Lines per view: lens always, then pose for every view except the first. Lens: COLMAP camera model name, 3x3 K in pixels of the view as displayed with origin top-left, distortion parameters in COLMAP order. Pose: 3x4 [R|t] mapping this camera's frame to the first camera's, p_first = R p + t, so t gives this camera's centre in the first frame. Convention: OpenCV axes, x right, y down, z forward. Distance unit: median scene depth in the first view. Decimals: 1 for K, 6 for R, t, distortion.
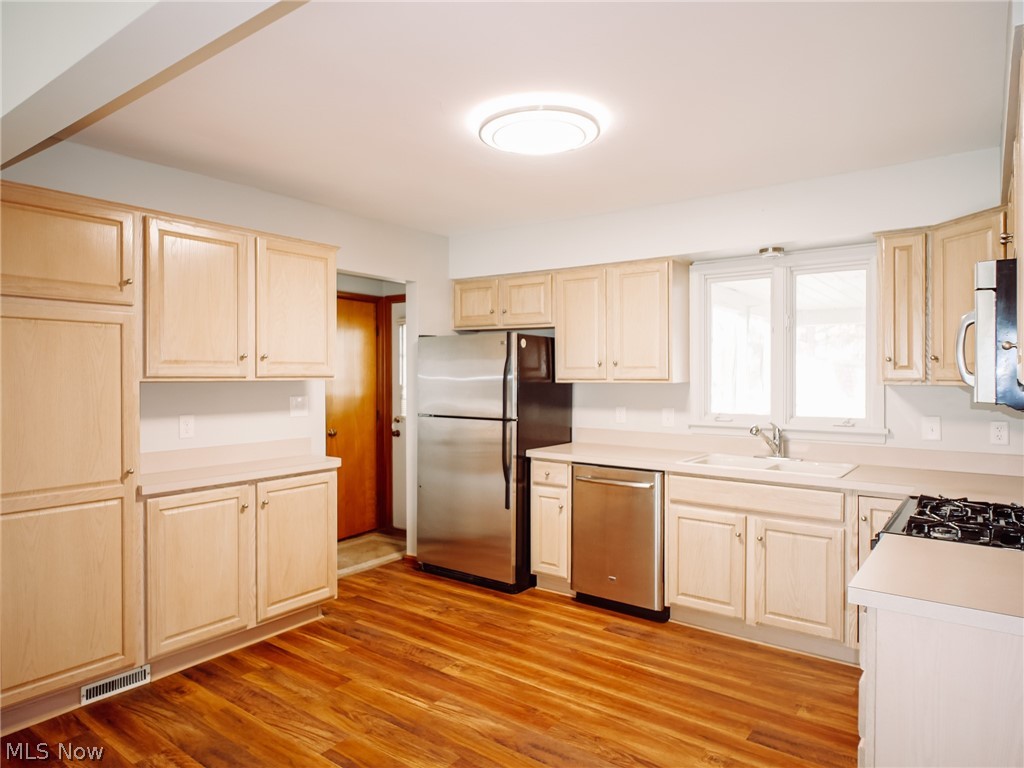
lens RADIAL K [[637.0, 0, 506.4], [0, 637.0, 381.5], [0, 0, 1]] dist [0.001930, -0.008080]
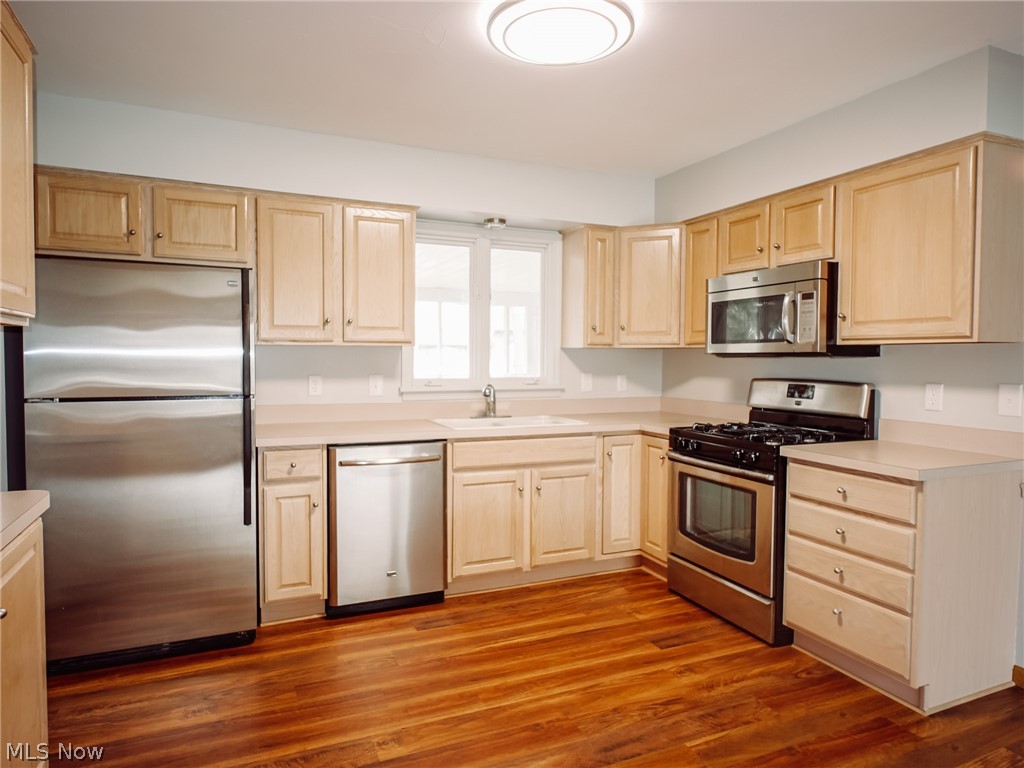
lens RADIAL K [[637.0, 0, 507.5], [0, 637.0, 380.6], [0, 0, 1]] dist [0.001930, -0.008080]
pose [[0.492729, -0.031101, 0.869627, -0.555555], [0.005255, 0.999449, 0.032767, 0.026823], [-0.870167, -0.011575, 0.492621, 0.502967]]
